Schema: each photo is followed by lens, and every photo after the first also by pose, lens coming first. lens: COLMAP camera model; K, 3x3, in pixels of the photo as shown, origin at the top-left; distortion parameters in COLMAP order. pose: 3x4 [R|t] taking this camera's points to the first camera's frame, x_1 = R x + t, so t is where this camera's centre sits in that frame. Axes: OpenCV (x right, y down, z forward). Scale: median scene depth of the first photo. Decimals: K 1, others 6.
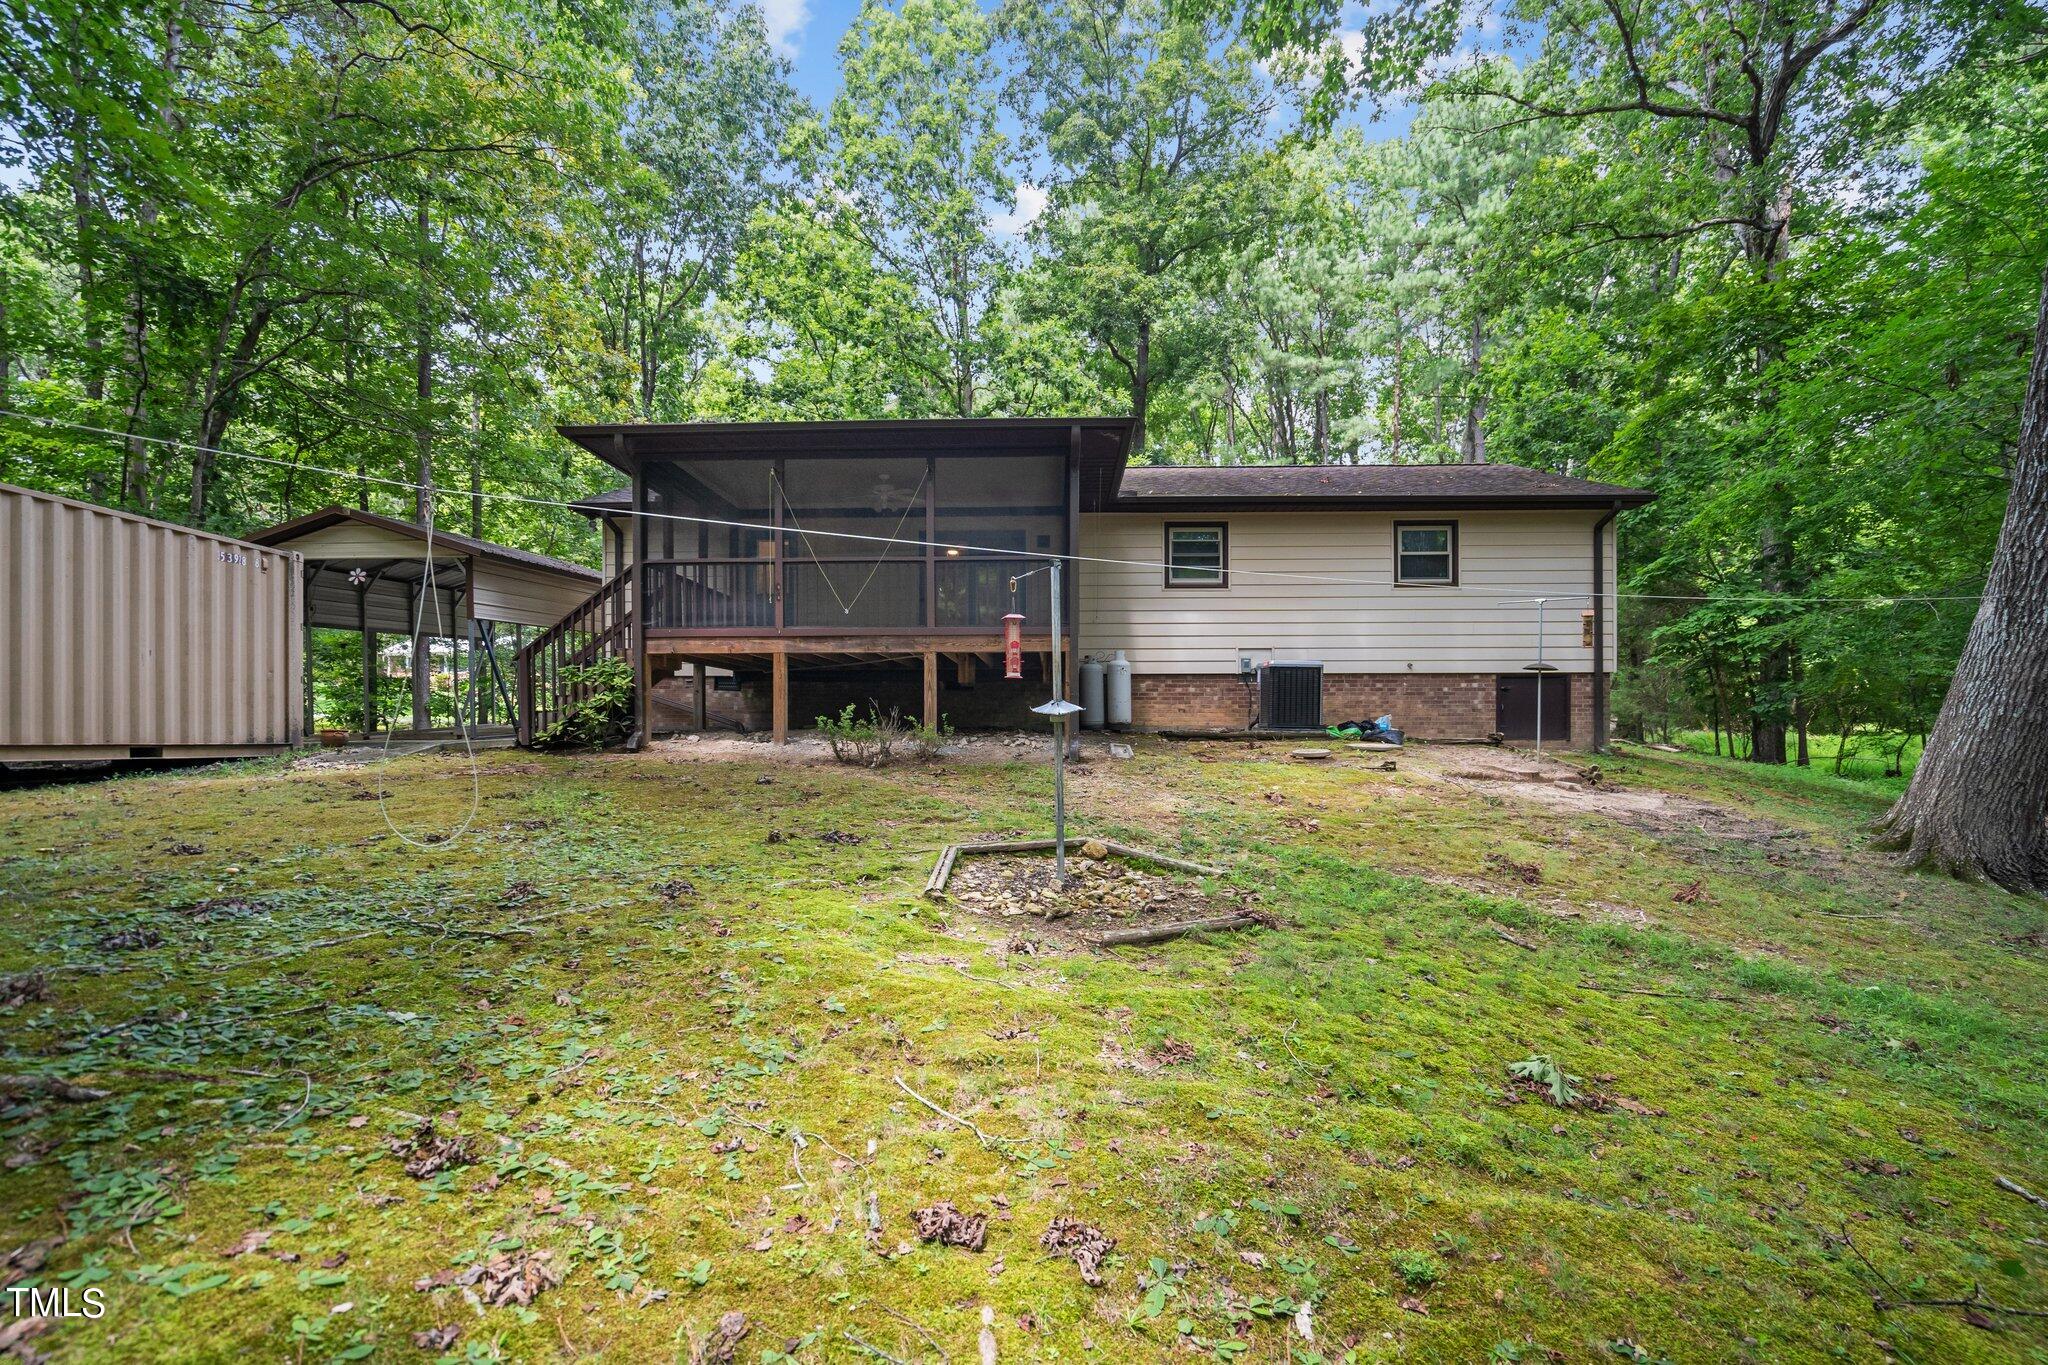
lens RADIAL K [[950.2, 0, 1085.1], [0, 950.2, 723.6], [0, 0, 1]] dist [-0.003349, 0.002448]
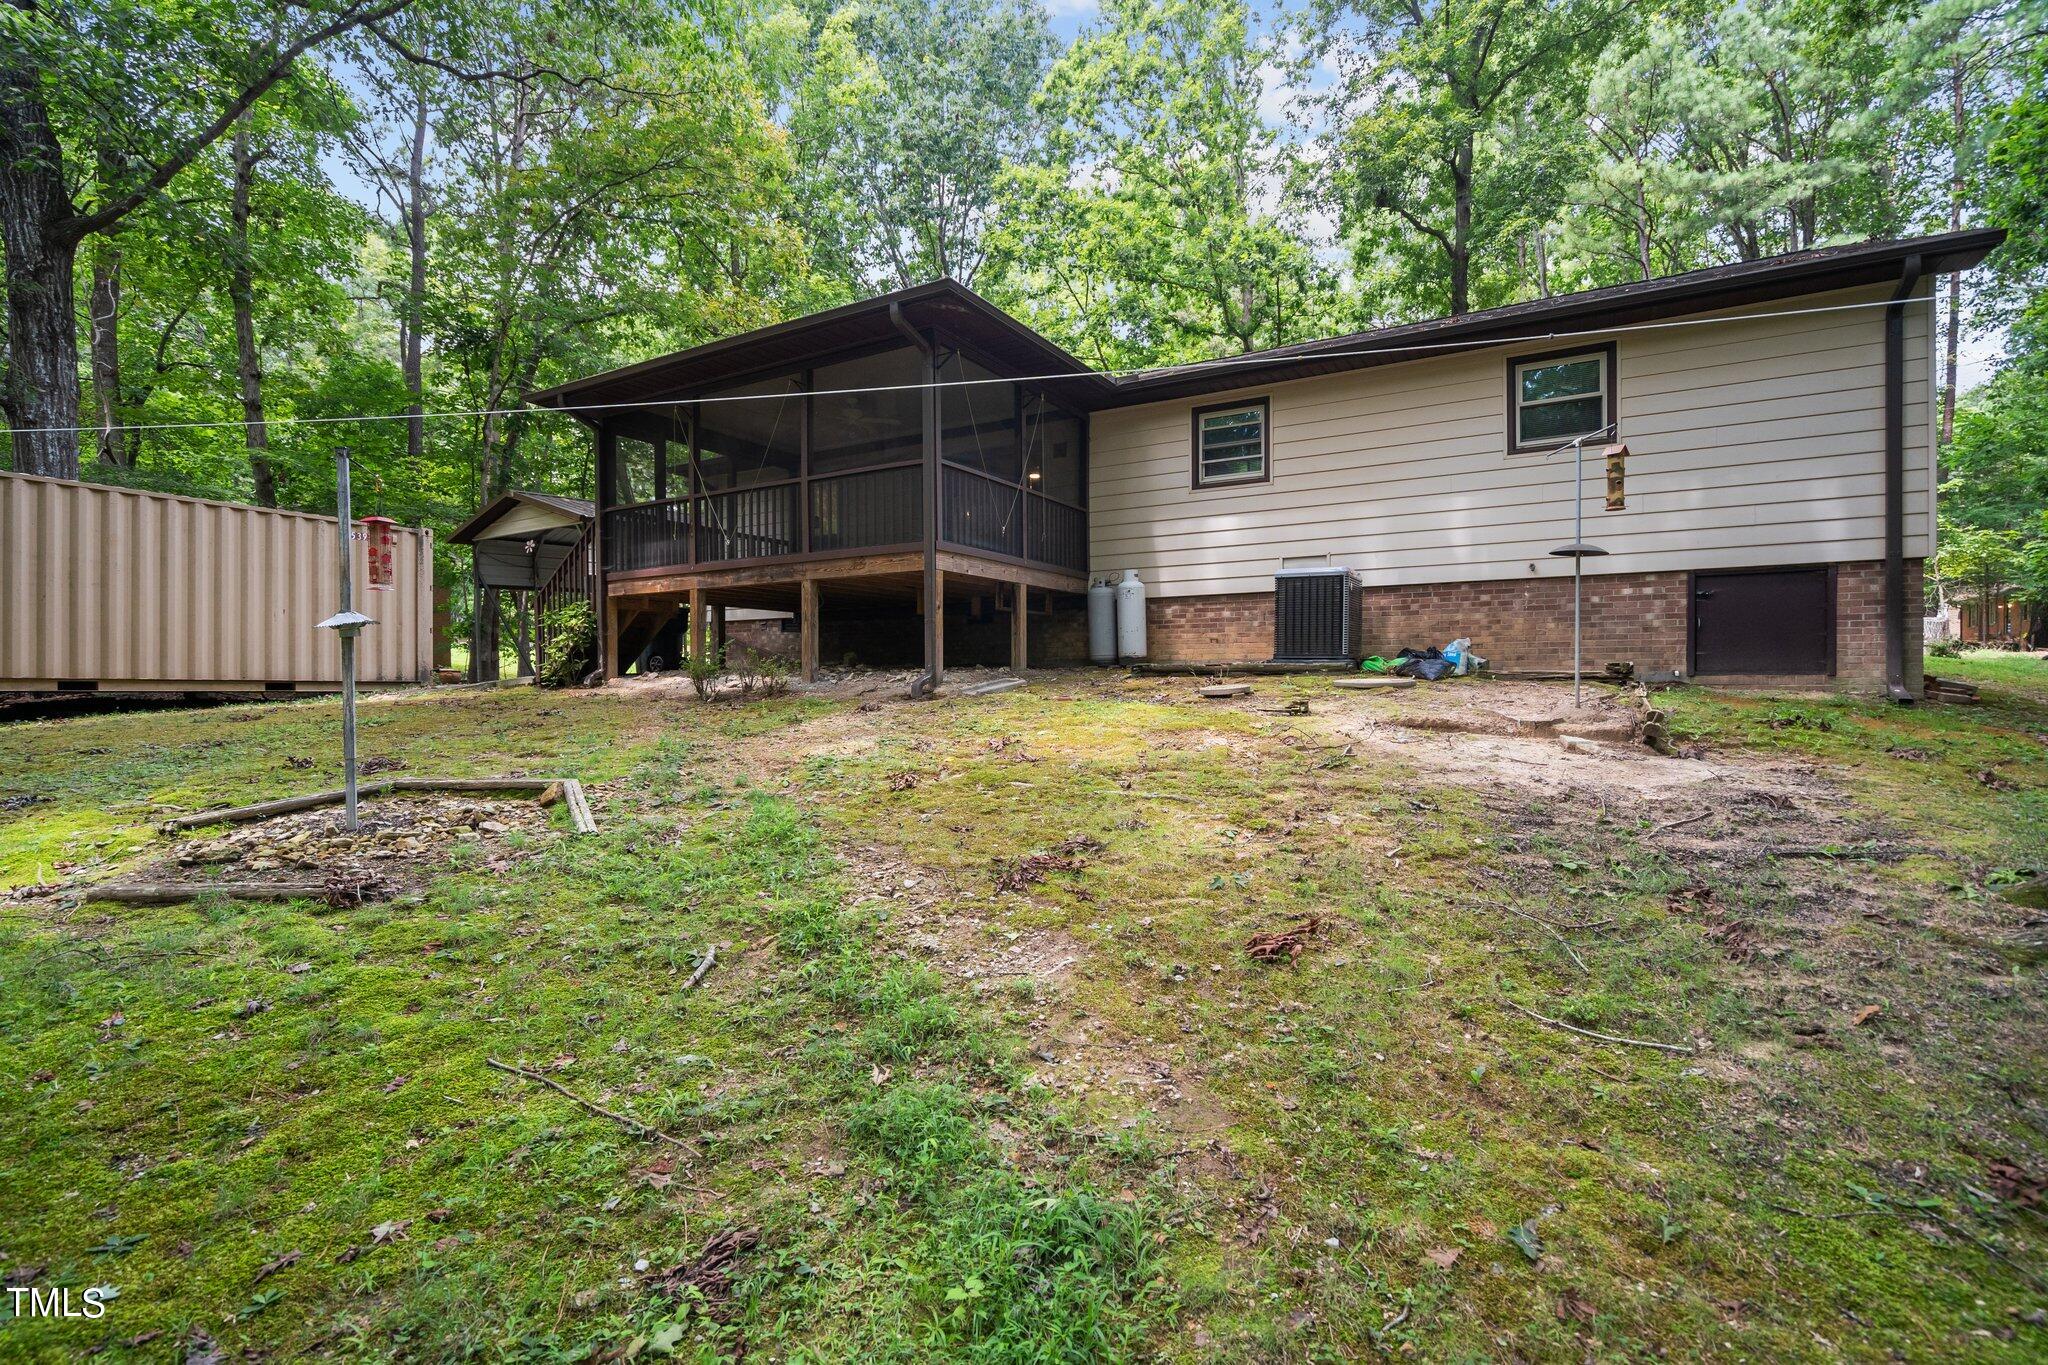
lens RADIAL K [[950.2, 0, 1024.2], [0, 950.2, 689.9], [0, 0, 1]] dist [-0.003349, 0.002448]
pose [[0.871894, 0.001604, -0.489692, 0.358230], [0.008198, 0.999807, 0.017870, 0.012706], [0.489626, -0.019595, 0.871713, 0.219800]]
